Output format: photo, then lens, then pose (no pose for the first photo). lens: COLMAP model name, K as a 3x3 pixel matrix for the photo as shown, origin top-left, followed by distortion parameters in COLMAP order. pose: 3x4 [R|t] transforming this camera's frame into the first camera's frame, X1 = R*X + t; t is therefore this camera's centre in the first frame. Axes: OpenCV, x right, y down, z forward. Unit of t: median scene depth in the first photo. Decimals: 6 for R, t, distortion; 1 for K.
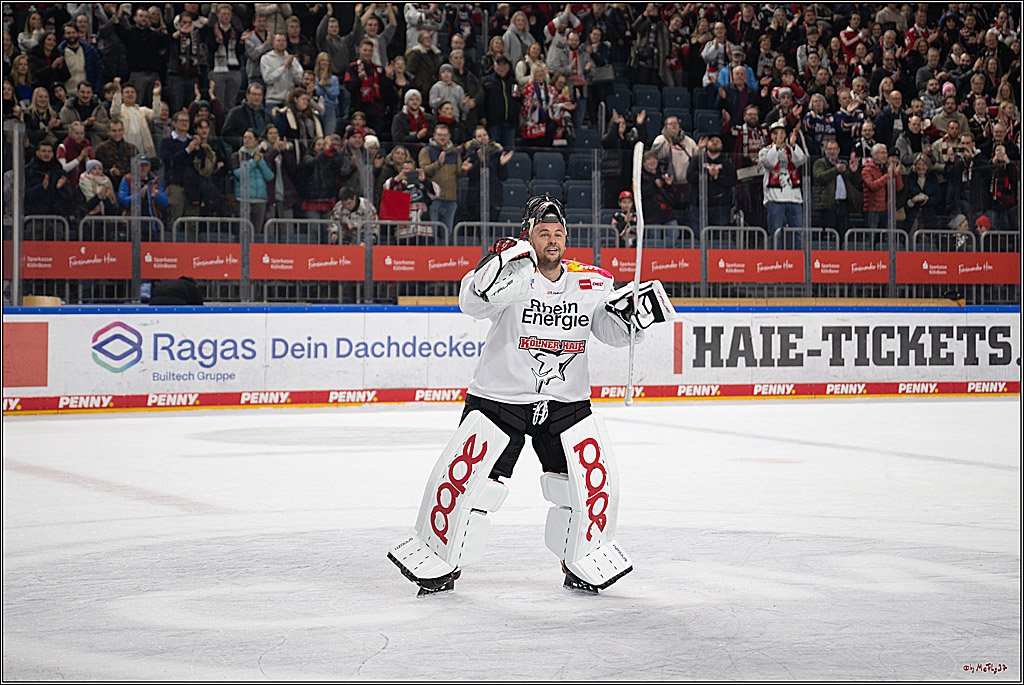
lens RADIAL K [[2288.3, 0, 512.0], [0, 2288.3, 342.5], [0, 0, 1]] dist [0.449646, 0.125715]
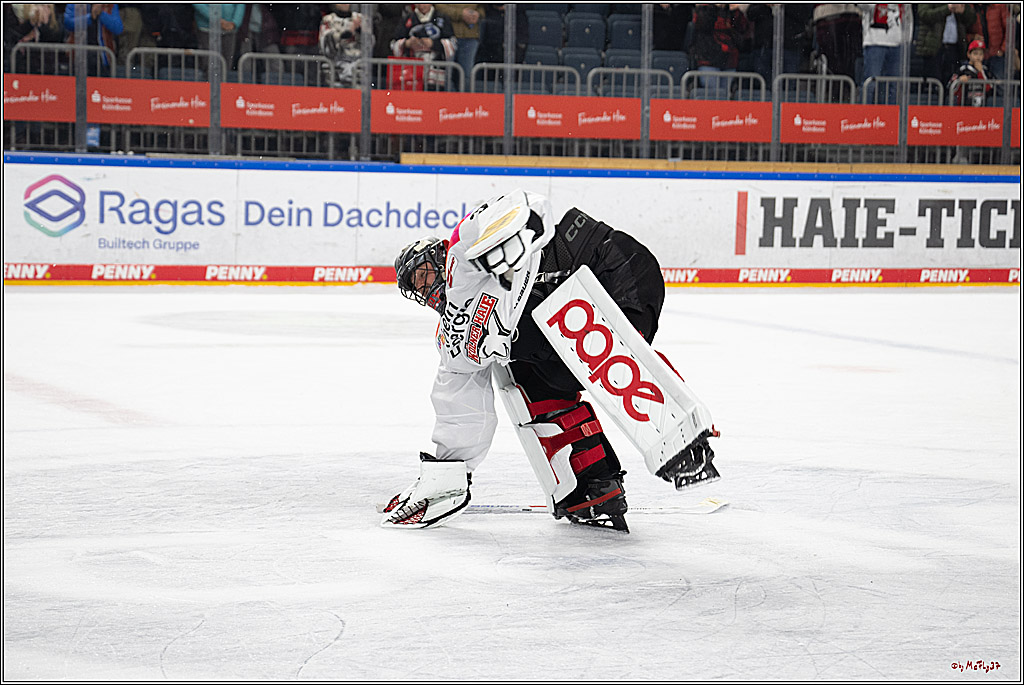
lens RADIAL K [[2298.9, 0, 486.2], [0, 2298.9, 337.5], [0, 0, 1]] dist [0.449860, 0.096850]
pose [[0.999252, 0.025151, -0.029378, 0.006571], [-0.023335, 0.997888, 0.060618, -0.004873], [0.030841, -0.059888, 0.997729, 0.168624]]
